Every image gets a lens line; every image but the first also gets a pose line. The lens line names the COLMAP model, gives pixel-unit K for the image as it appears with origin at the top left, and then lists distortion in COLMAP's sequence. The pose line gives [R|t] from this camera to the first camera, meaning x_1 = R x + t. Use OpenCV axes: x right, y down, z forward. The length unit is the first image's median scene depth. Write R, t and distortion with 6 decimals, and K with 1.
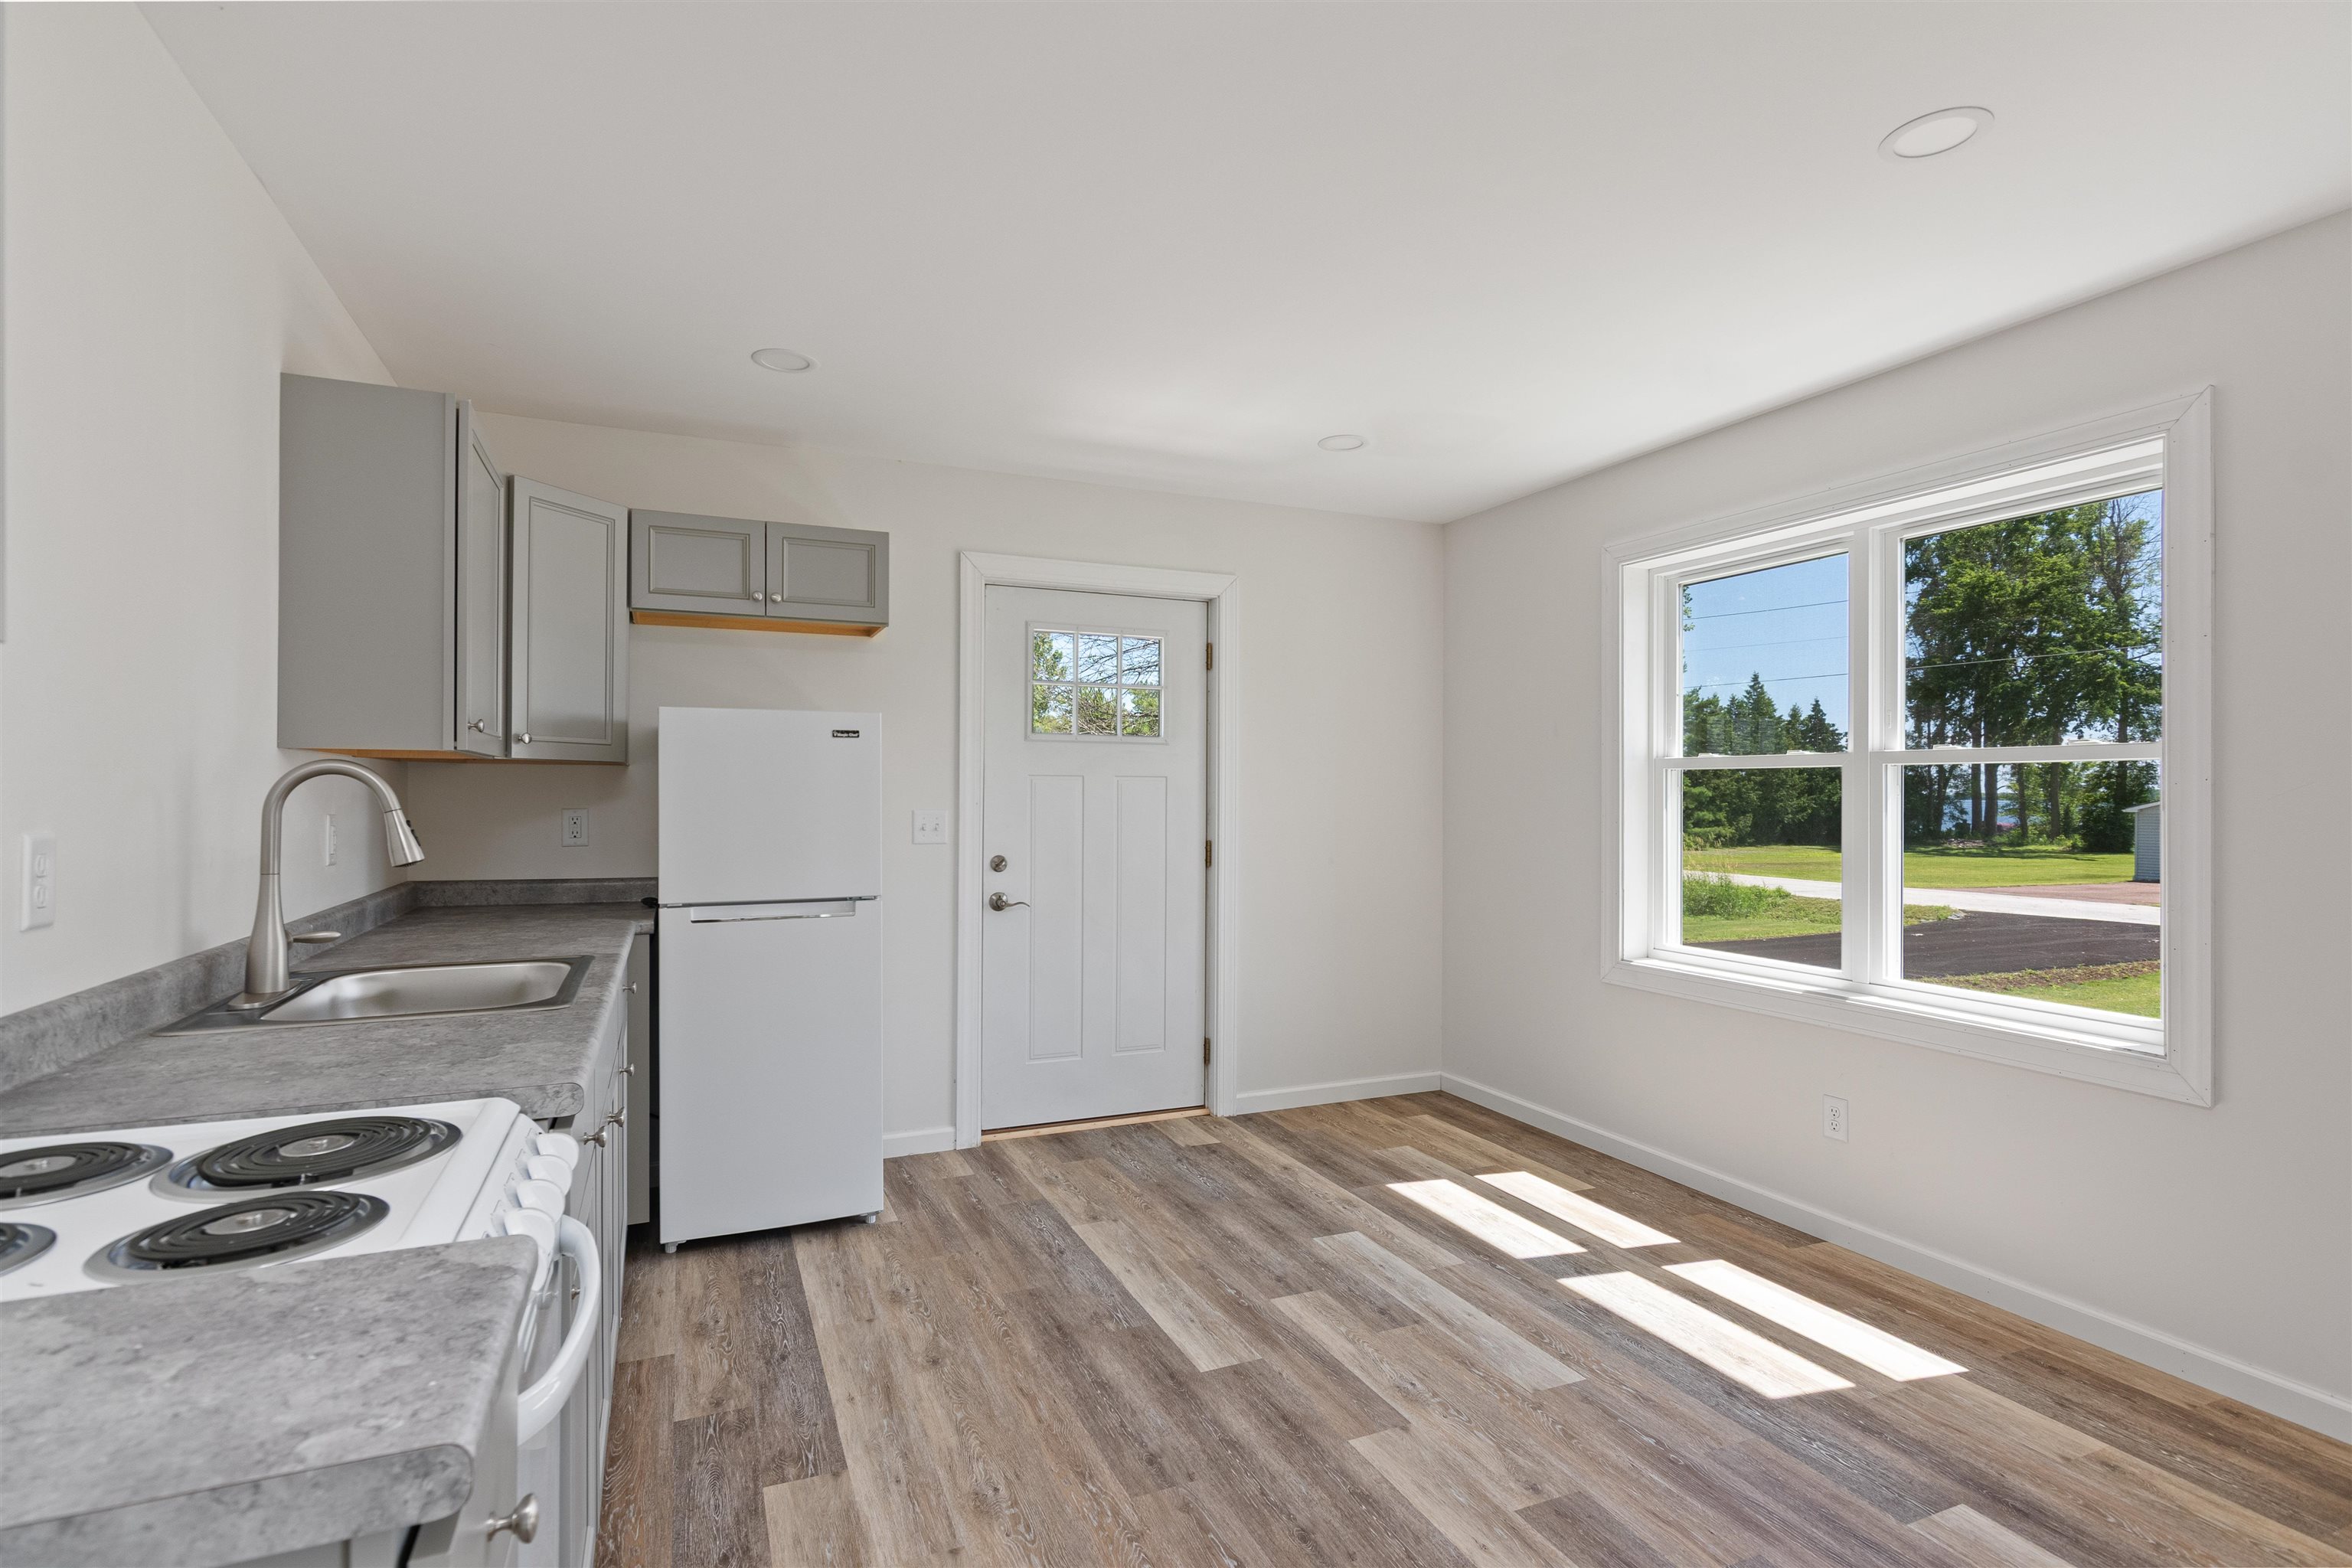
lens RADIAL K [[1138.0, 0, 1167.3], [0, 1138.0, 796.6], [0, 0, 1]] dist [-0.000004, 0.000498]
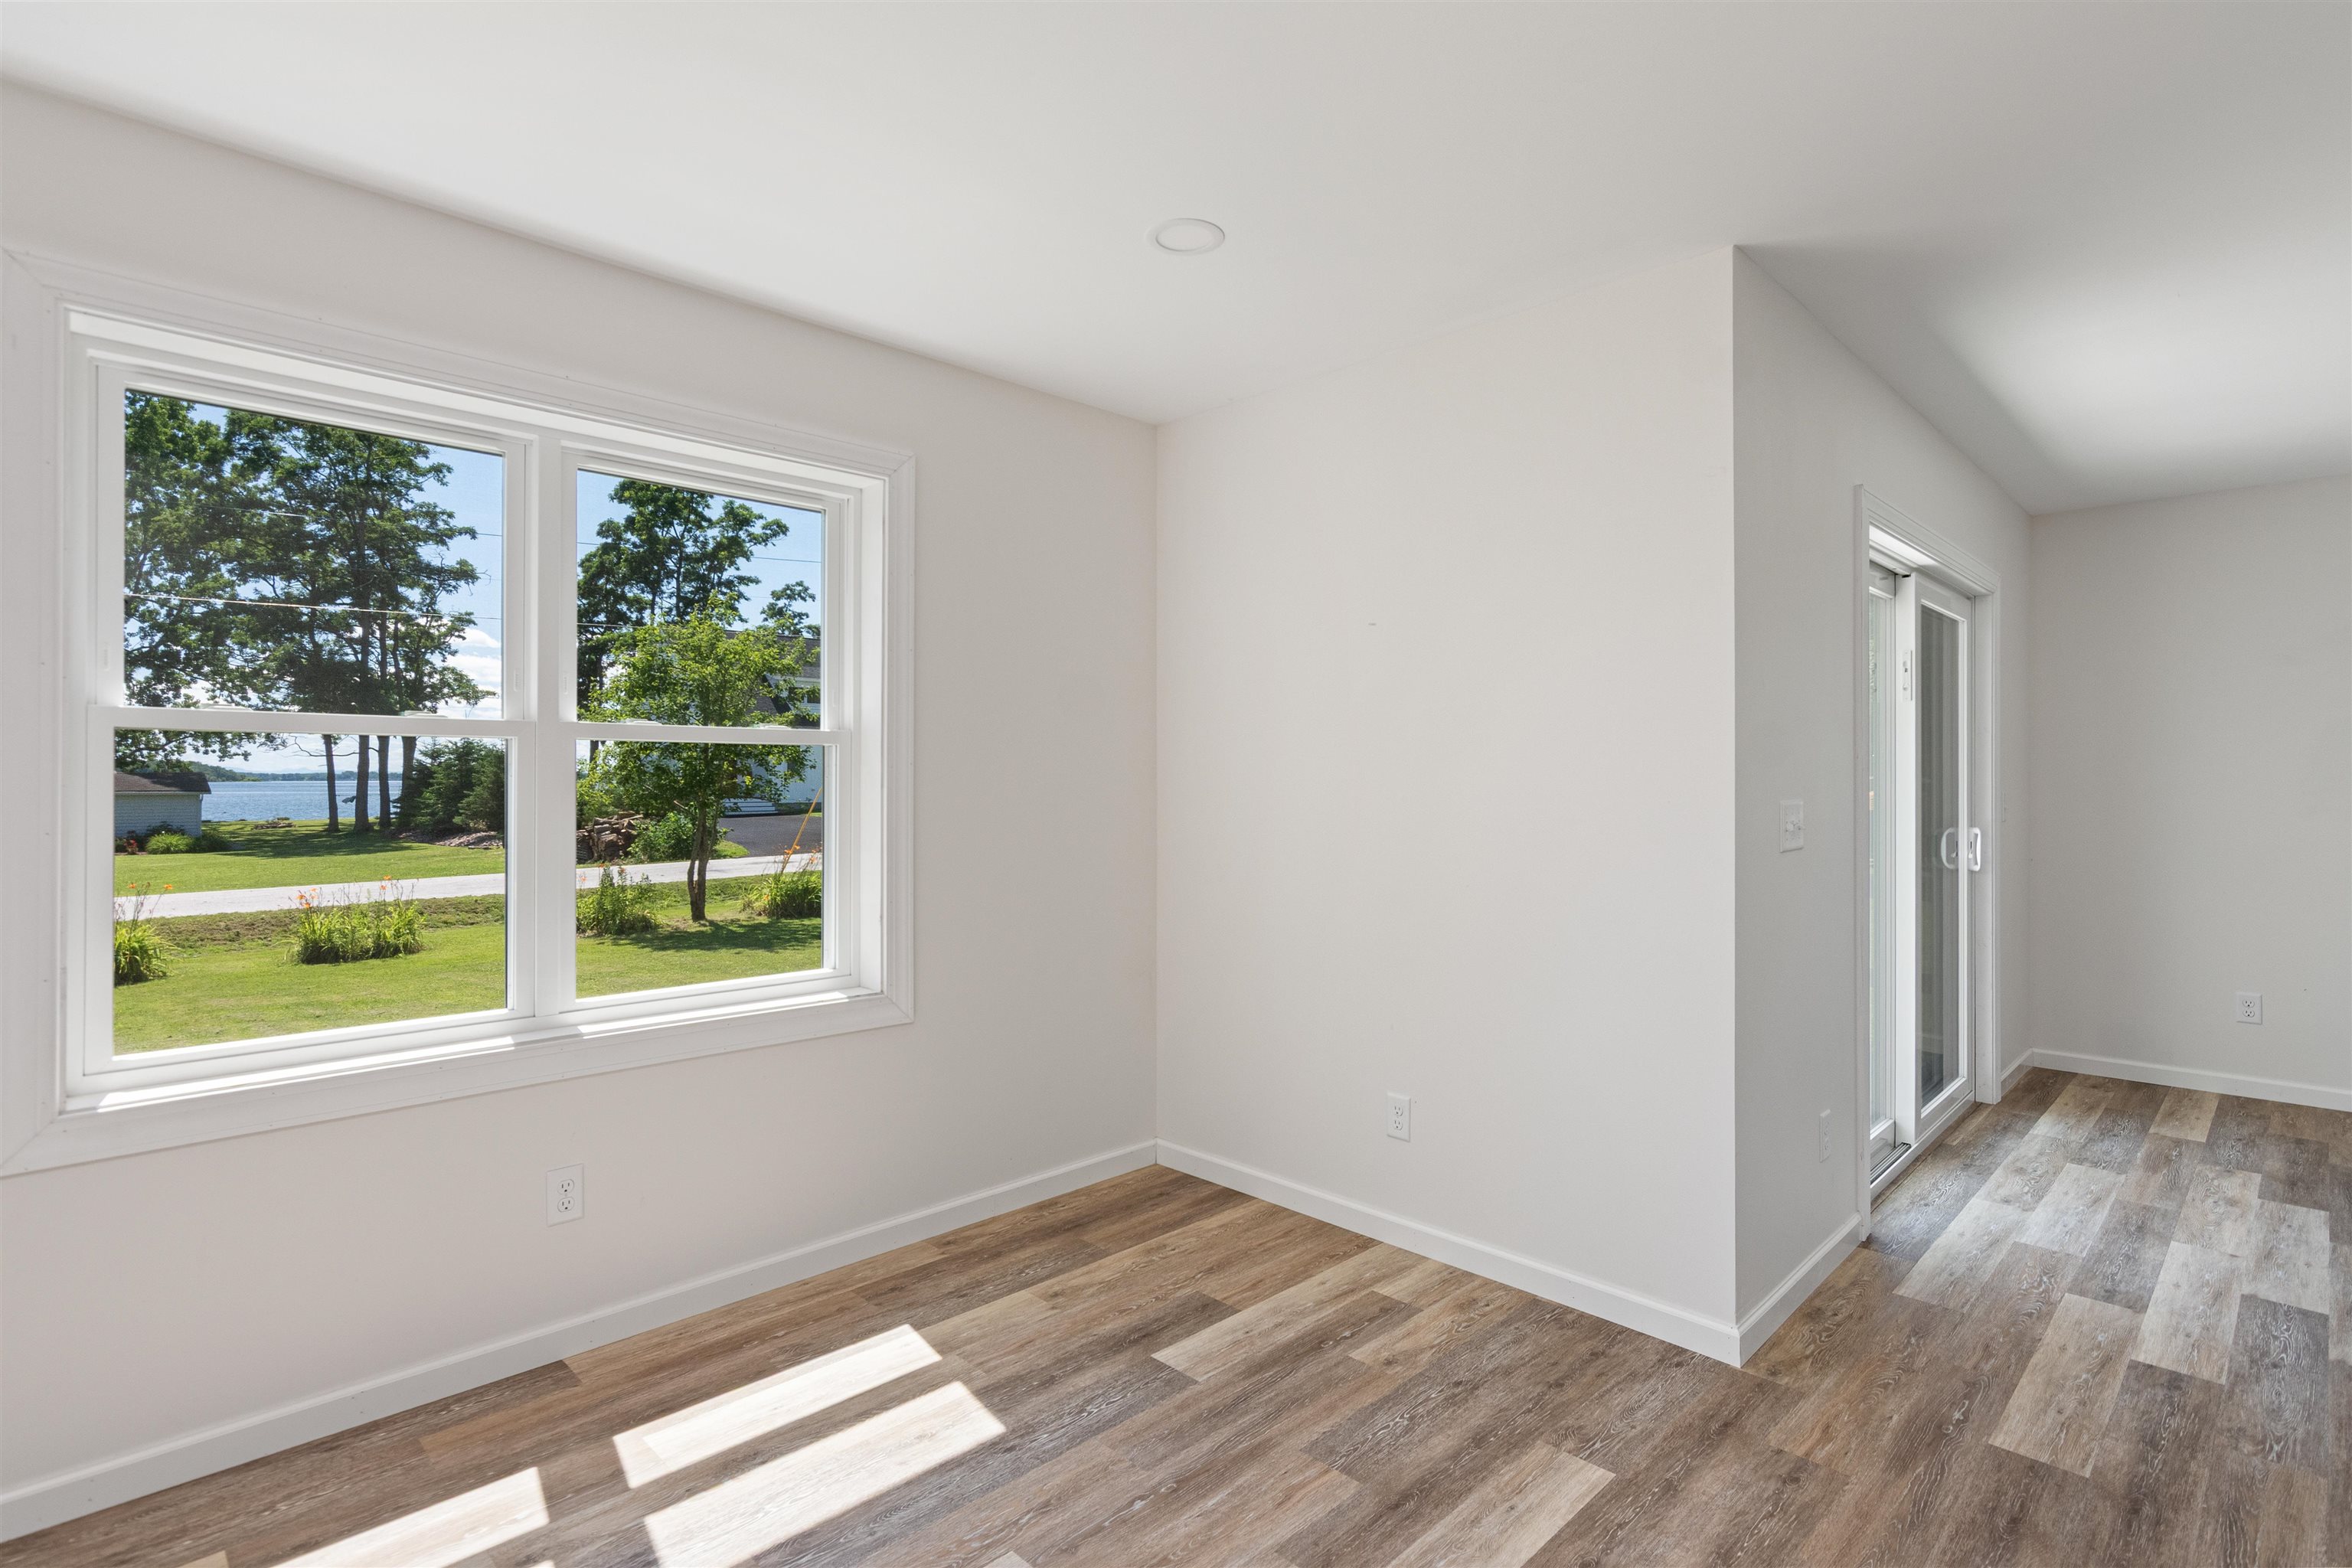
lens RADIAL K [[1142.8, 0, 1176.0], [0, 1142.8, 784.0], [0, 0, 1]] dist [0.002391, 0.000921]
pose [[-0.365622, -0.007786, 0.930731, -0.287665], [-0.000460, 0.999966, 0.008184, -0.003231], [-0.930763, 0.002564, -0.365613, 0.901705]]
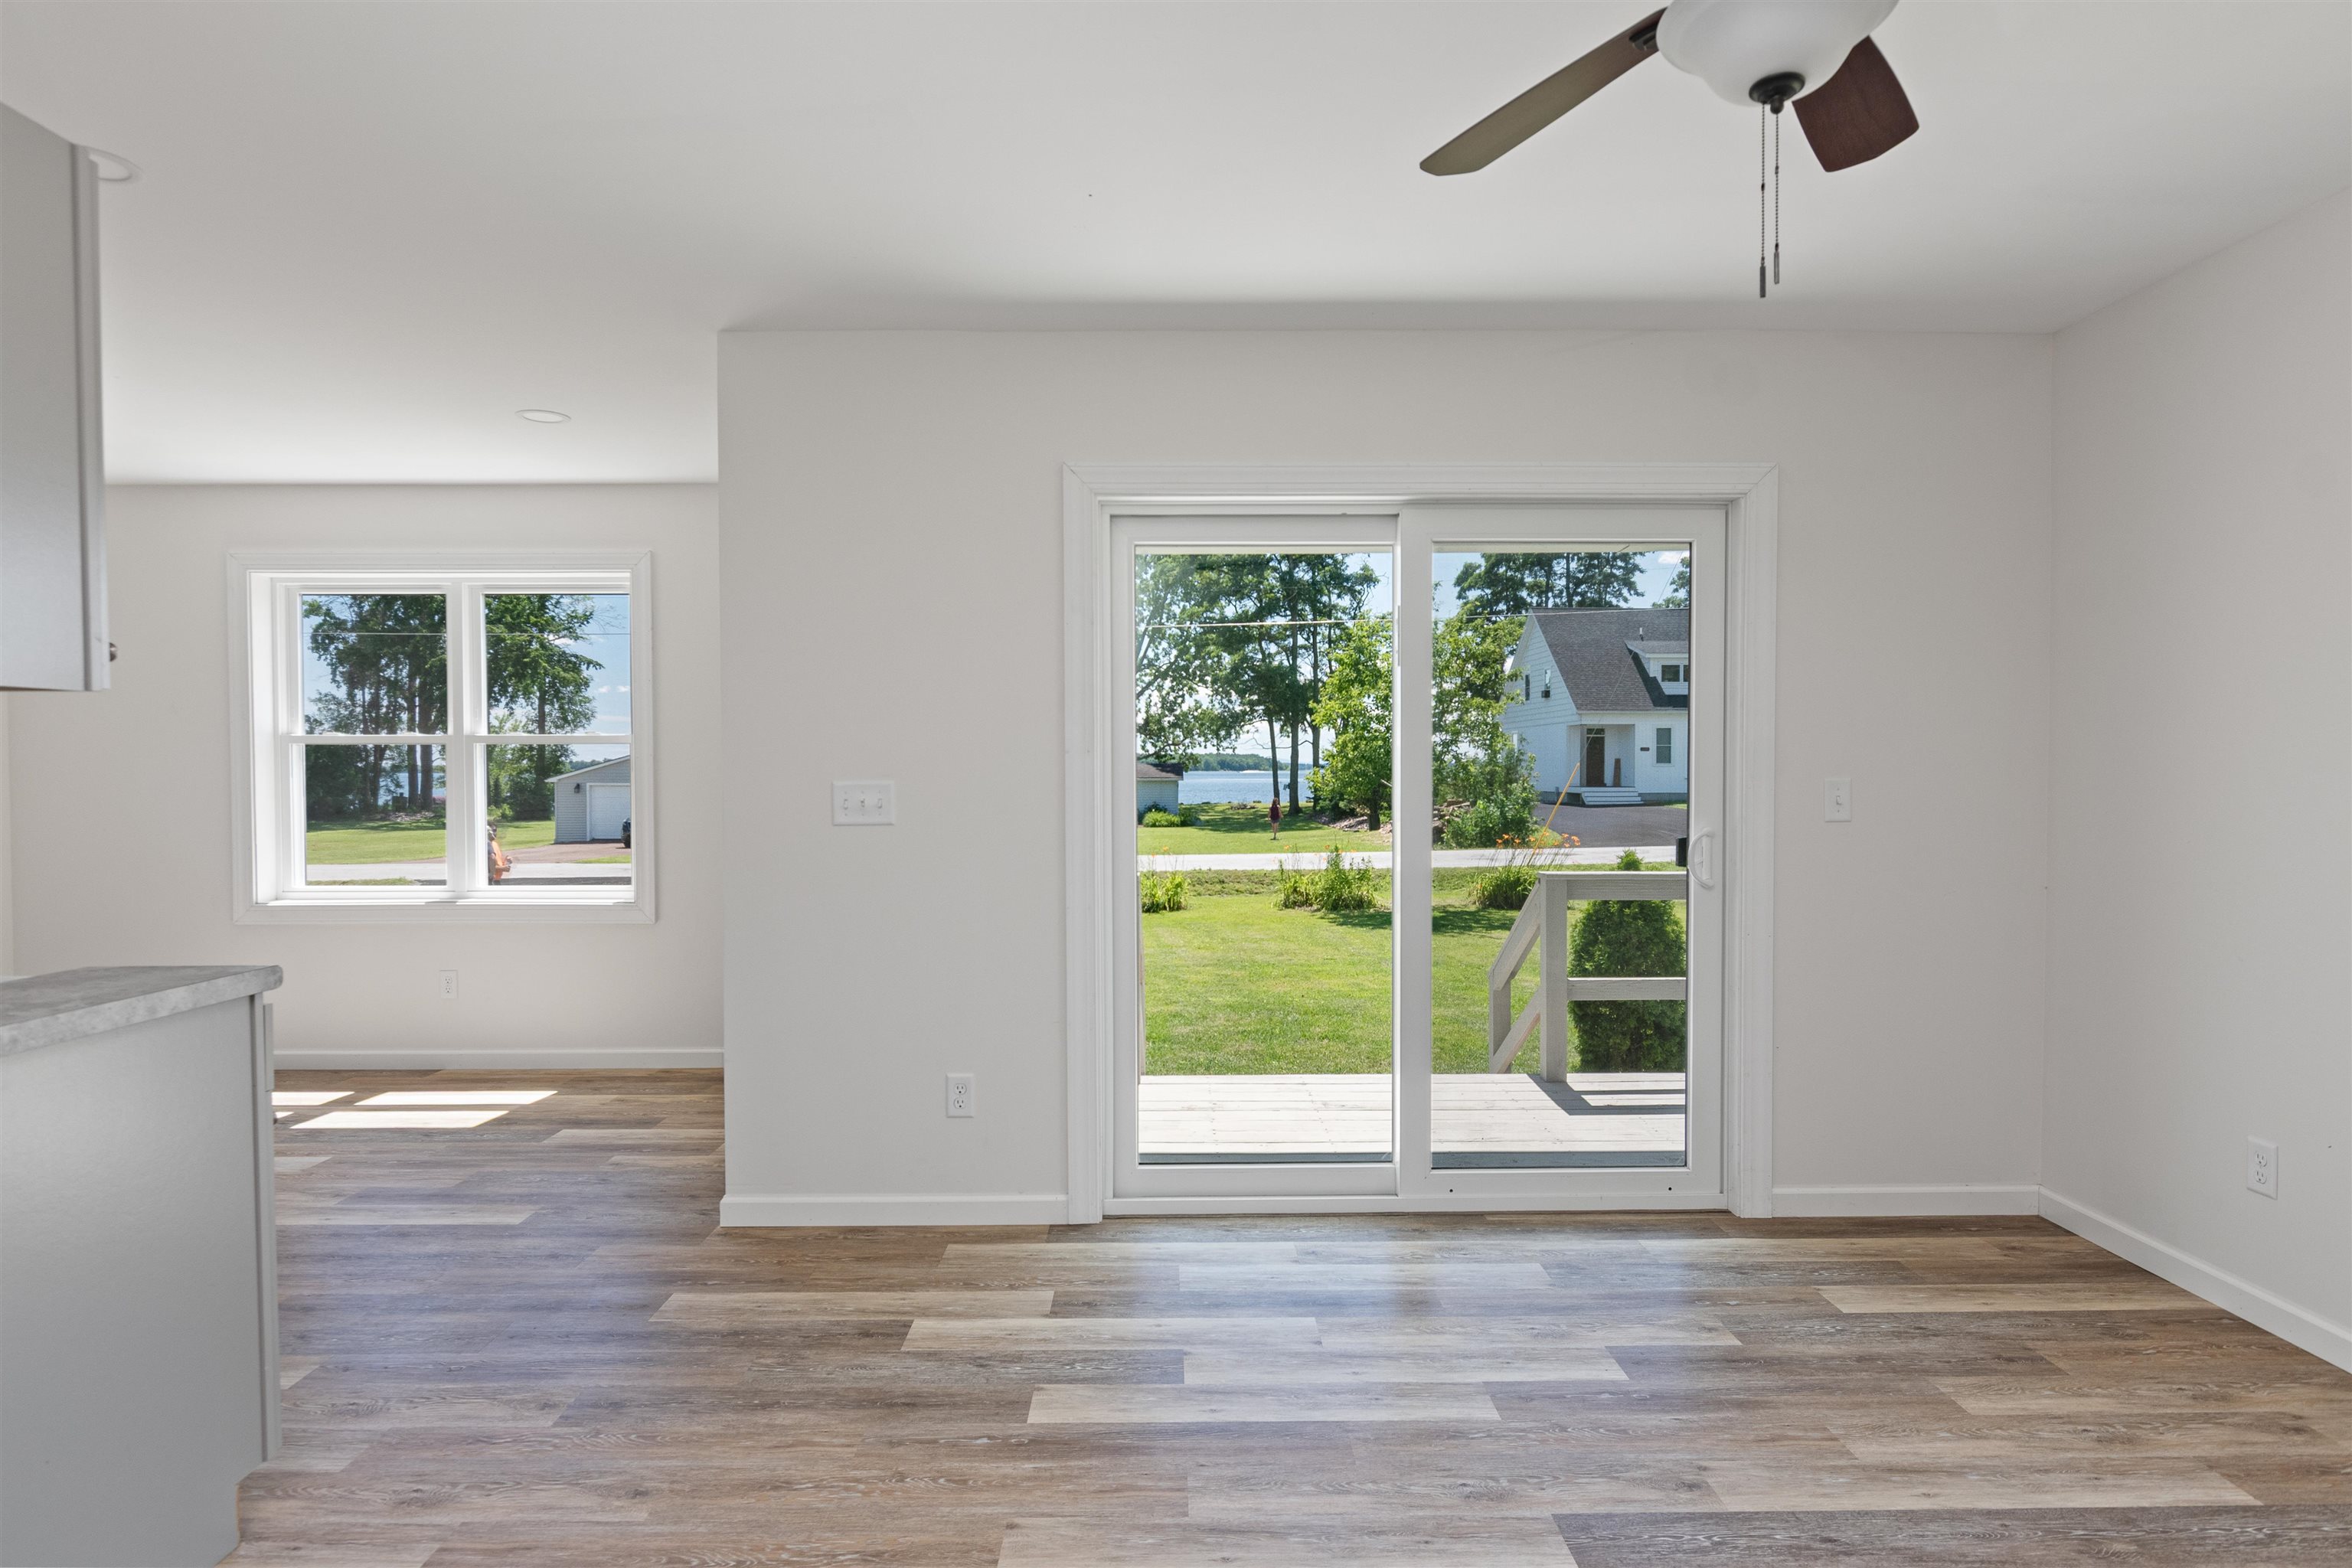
lens RADIAL K [[1257.5, 0, 1176.0], [0, 1257.5, 784.0], [0, 0, 1]] dist [-0.004329, 0.000114]
pose [[0.391385, -0.016389, 0.920081, -0.538425], [0.005749, 0.999865, 0.015365, 0.004216], [-0.920209, -0.000724, 0.391426, -0.503658]]
